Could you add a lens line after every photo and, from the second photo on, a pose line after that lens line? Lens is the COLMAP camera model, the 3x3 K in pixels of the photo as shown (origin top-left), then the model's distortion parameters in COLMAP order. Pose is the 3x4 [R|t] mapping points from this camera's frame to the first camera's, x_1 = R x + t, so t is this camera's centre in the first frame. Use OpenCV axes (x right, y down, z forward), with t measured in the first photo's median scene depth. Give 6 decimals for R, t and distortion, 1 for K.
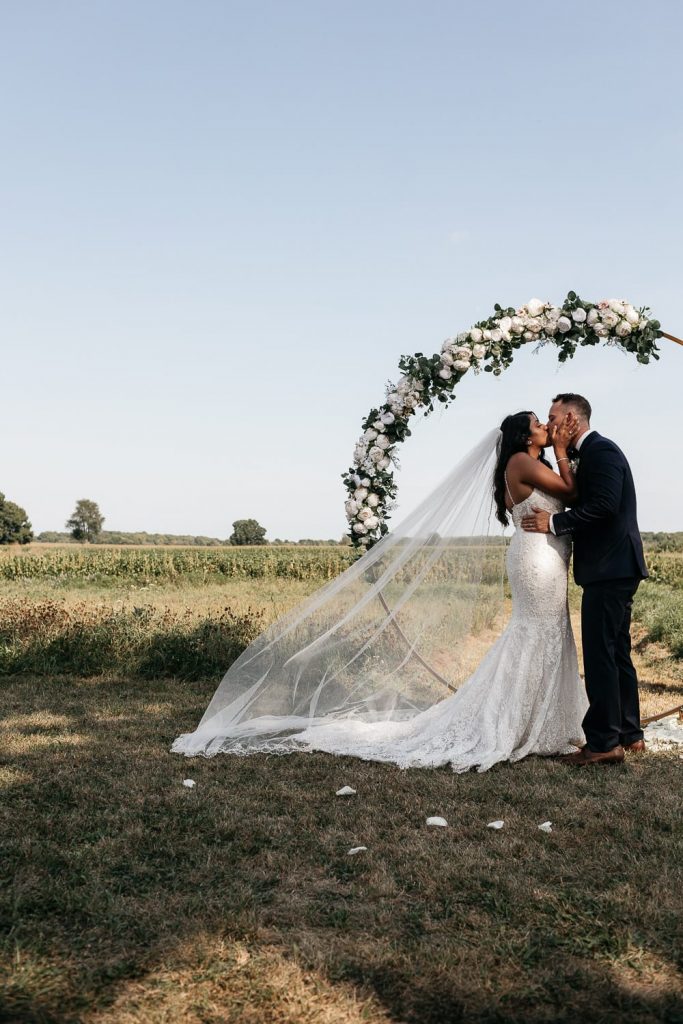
lens RADIAL K [[880.3, 0, 342.6], [0, 880.3, 511.2], [0, 0, 1]] dist [-0.034925, 0.013371]
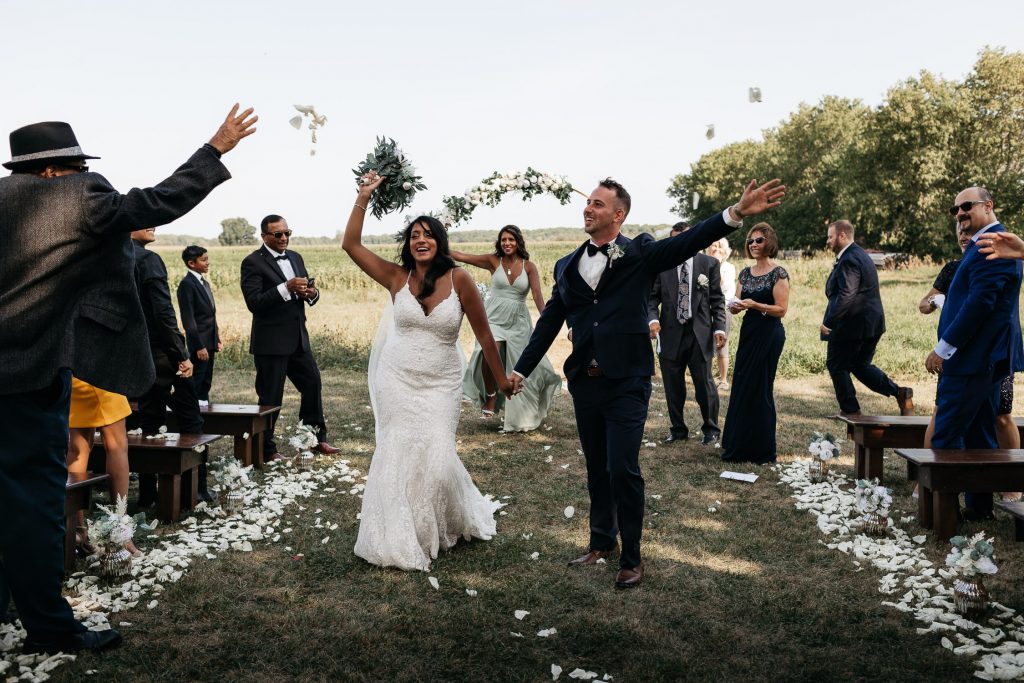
lens RADIAL K [[880.3, 0, 512.3], [0, 880.3, 341.7], [0, 0, 1]] dist [-0.034925, 0.013371]
pose [[0.980683, -0.030343, 0.193235, -0.172422], [0.000786, 0.988498, 0.151232, -0.156123], [-0.195601, -0.148159, 0.969427, -0.966336]]
